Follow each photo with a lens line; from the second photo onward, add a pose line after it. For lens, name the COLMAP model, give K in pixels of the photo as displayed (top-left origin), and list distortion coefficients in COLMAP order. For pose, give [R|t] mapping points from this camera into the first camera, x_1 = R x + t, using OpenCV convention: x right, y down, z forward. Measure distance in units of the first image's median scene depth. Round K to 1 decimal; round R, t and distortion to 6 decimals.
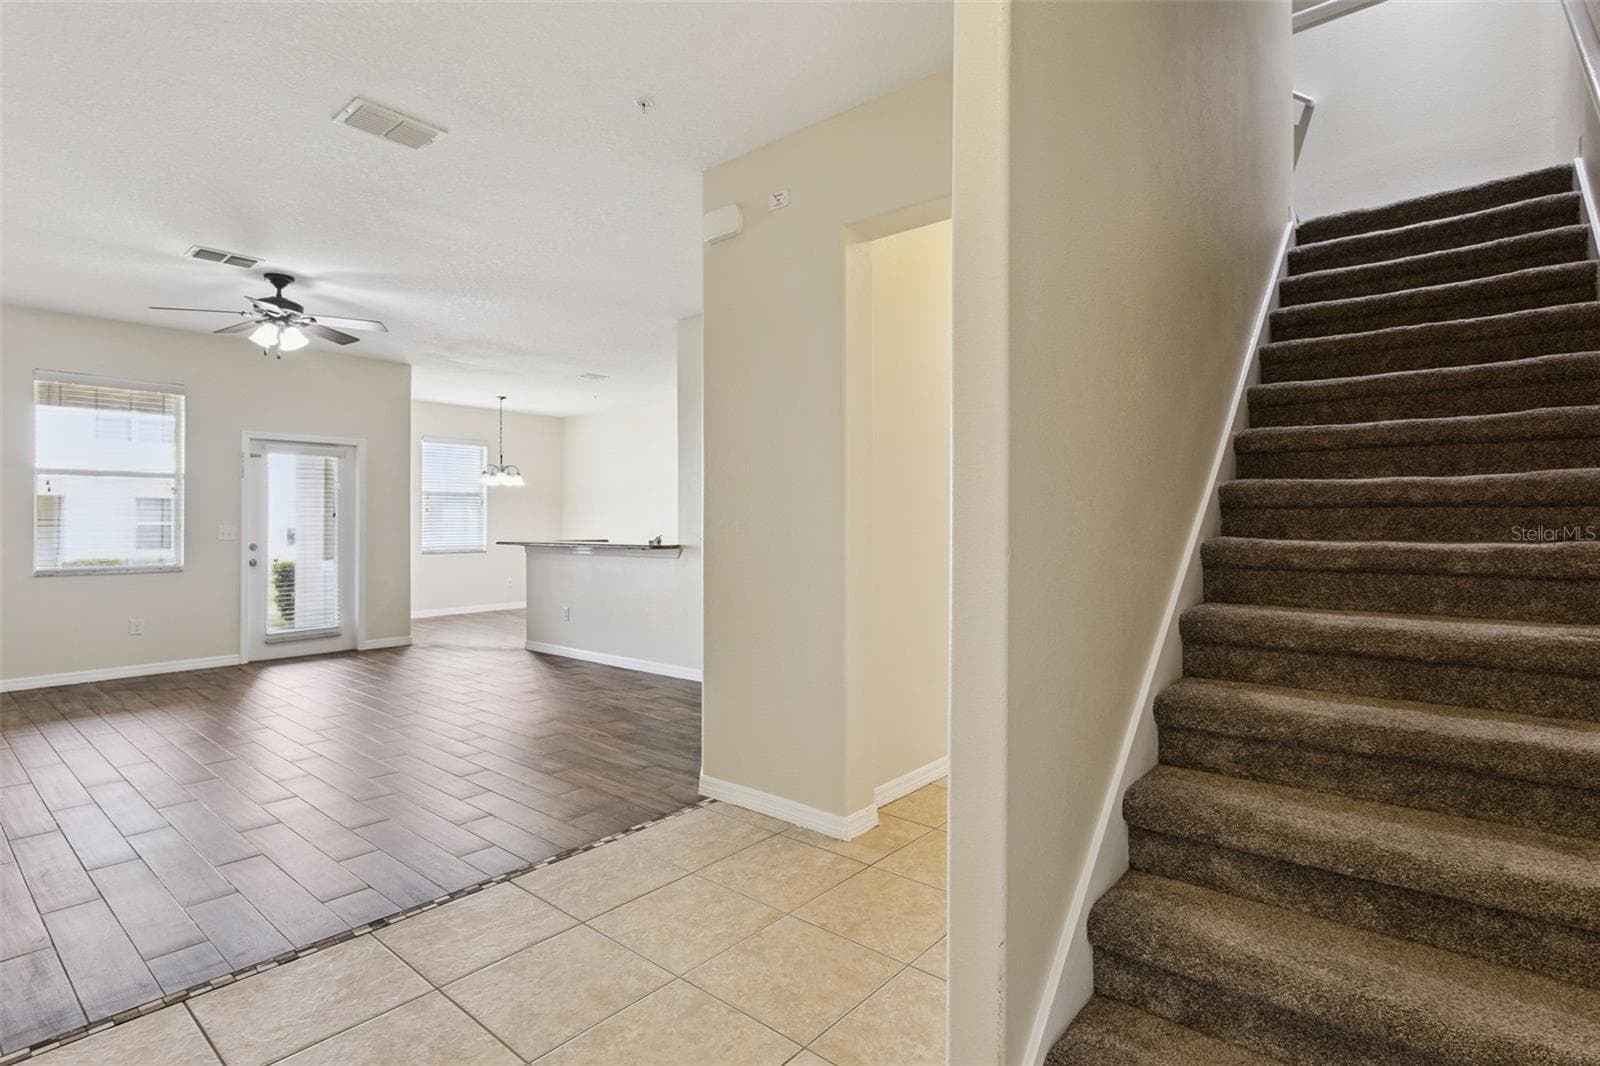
lens RADIAL K [[770.3, 0, 802.3], [0, 770.3, 518.2], [0, 0, 1]] dist [0.002200, 0.000202]
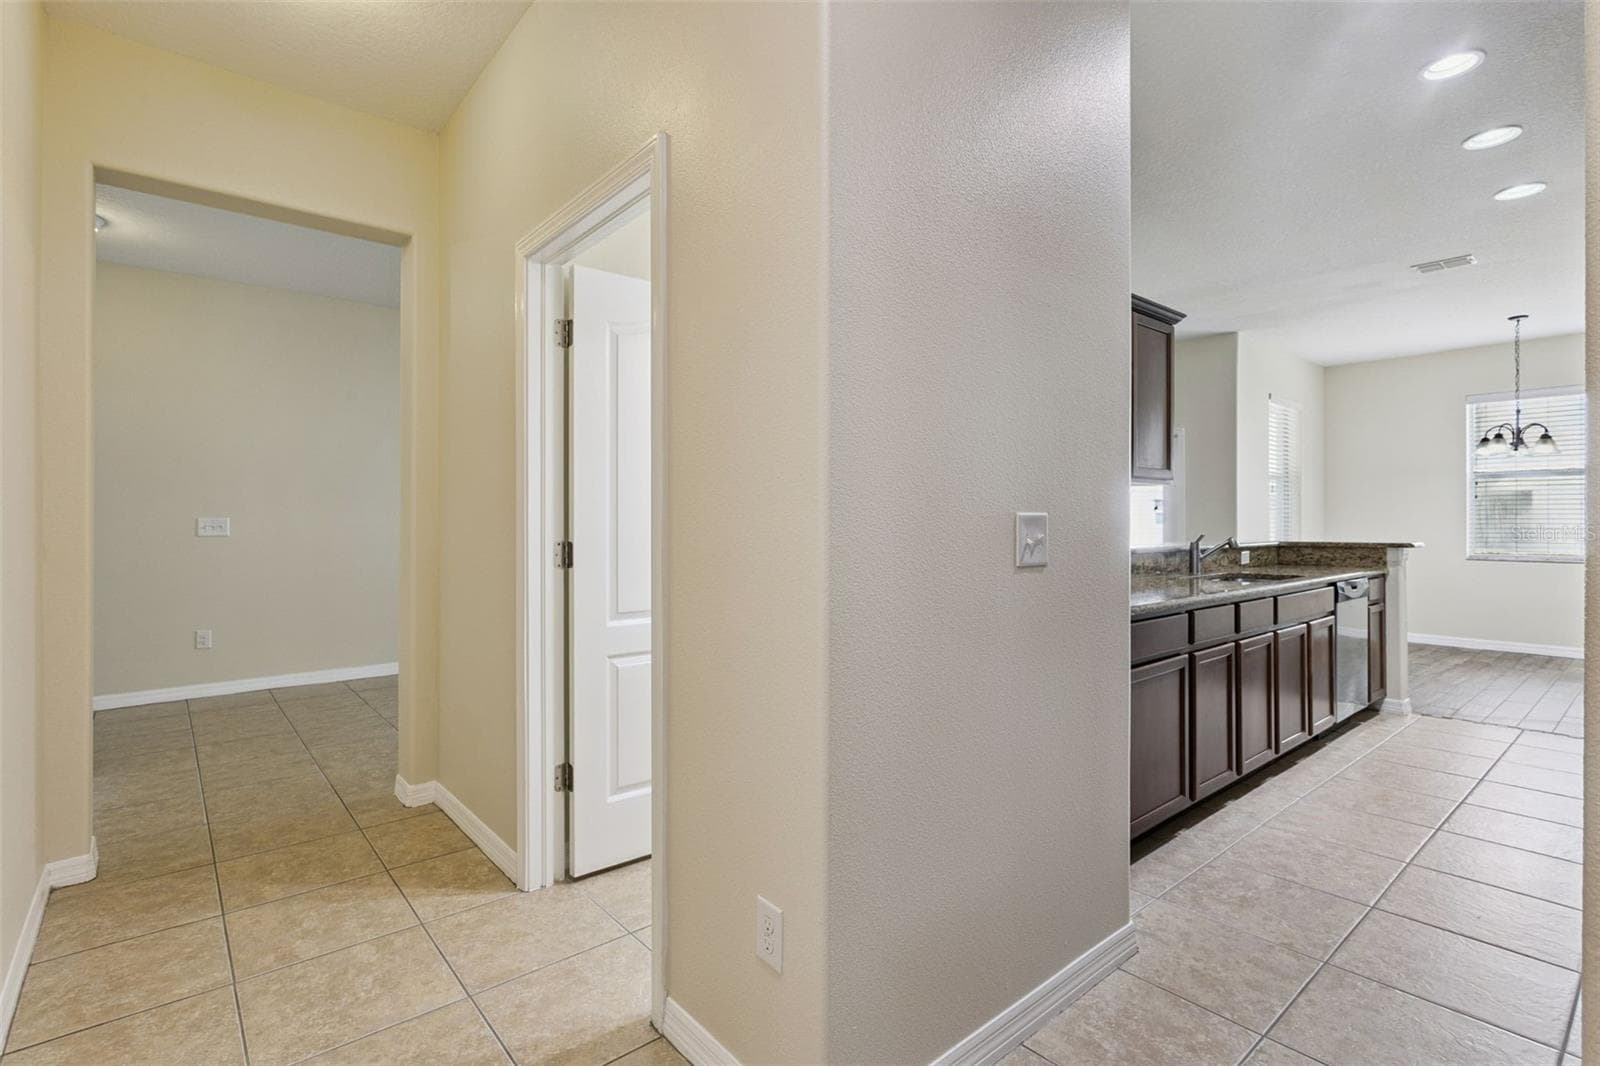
lens RADIAL K [[750.7, 0, 795.3], [0, 750.7, 525.1], [0, 0, 1]] dist [-0.012934, 0.000159]
pose [[-0.166691, 0.004048, -0.986001, 0.449702], [0.012753, 0.999917, 0.001949, 0.007777], [0.985927, -0.012250, -0.166729, 0.754718]]
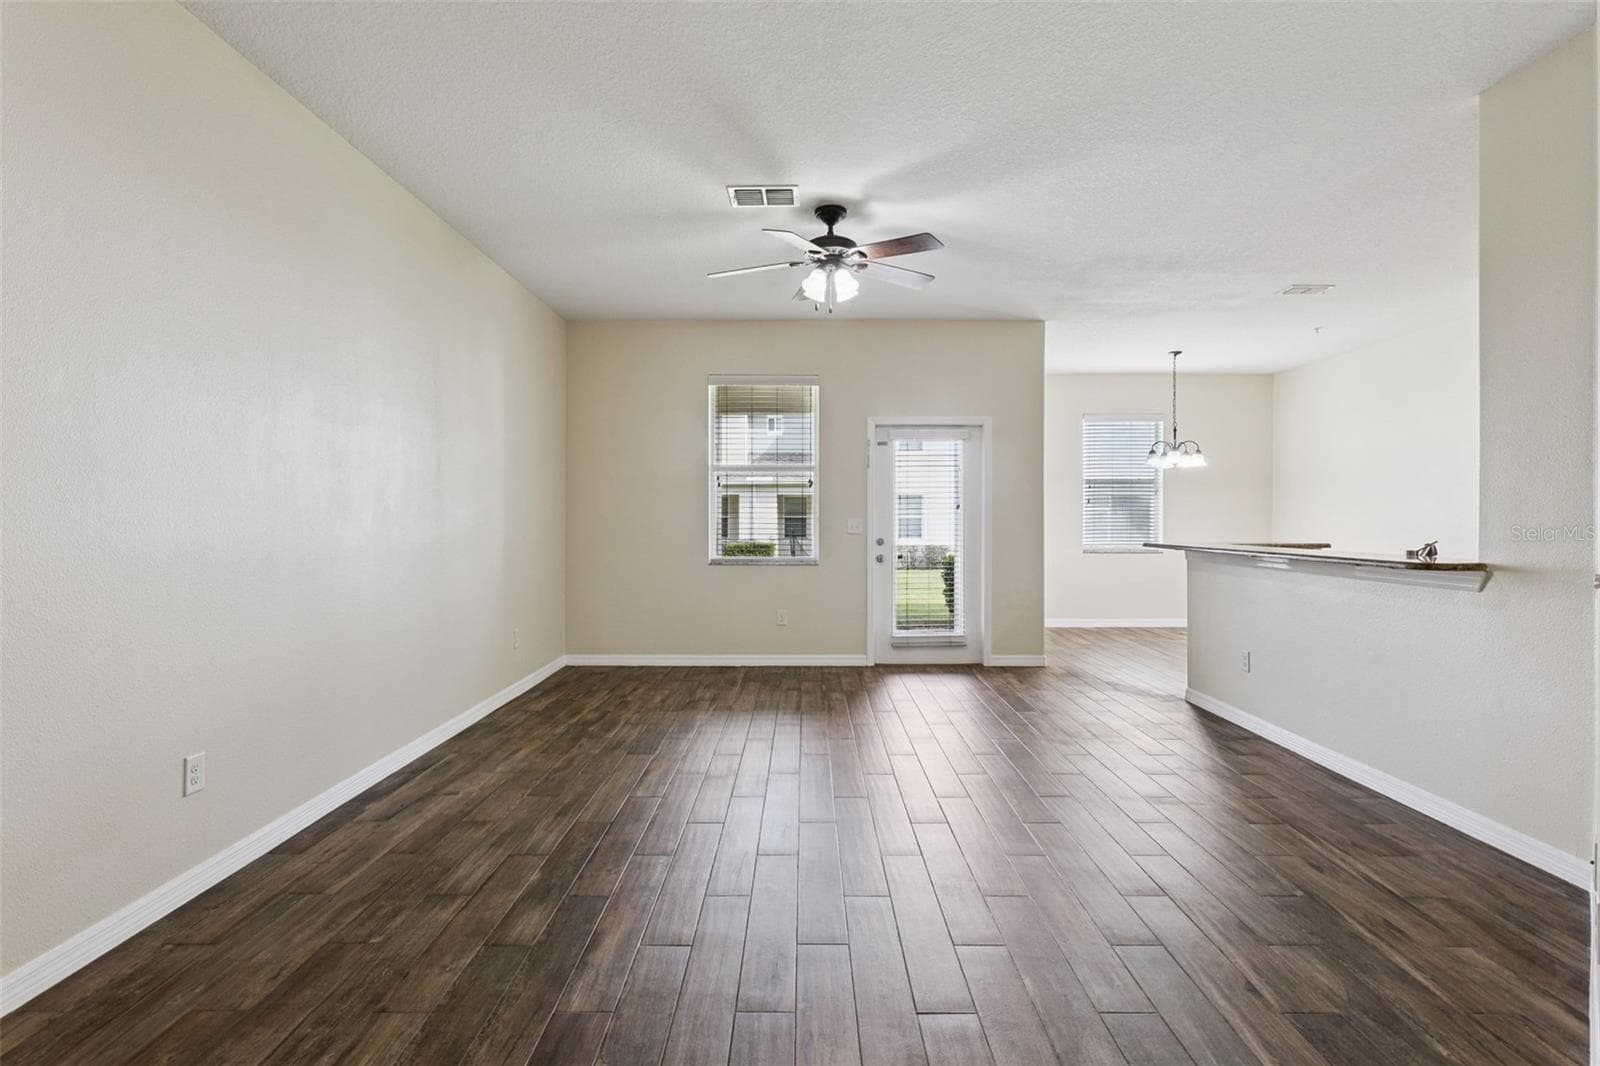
lens RADIAL K [[770.3, 0, 802.3], [0, 770.3, 518.2], [0, 0, 1]] dist [0.002200, 0.000202]
pose [[0.638362, 0.005378, -0.769718, -0.054673], [0.000781, 0.999971, 0.007635, 0.001769], [0.769736, -0.005475, 0.638339, 0.332353]]
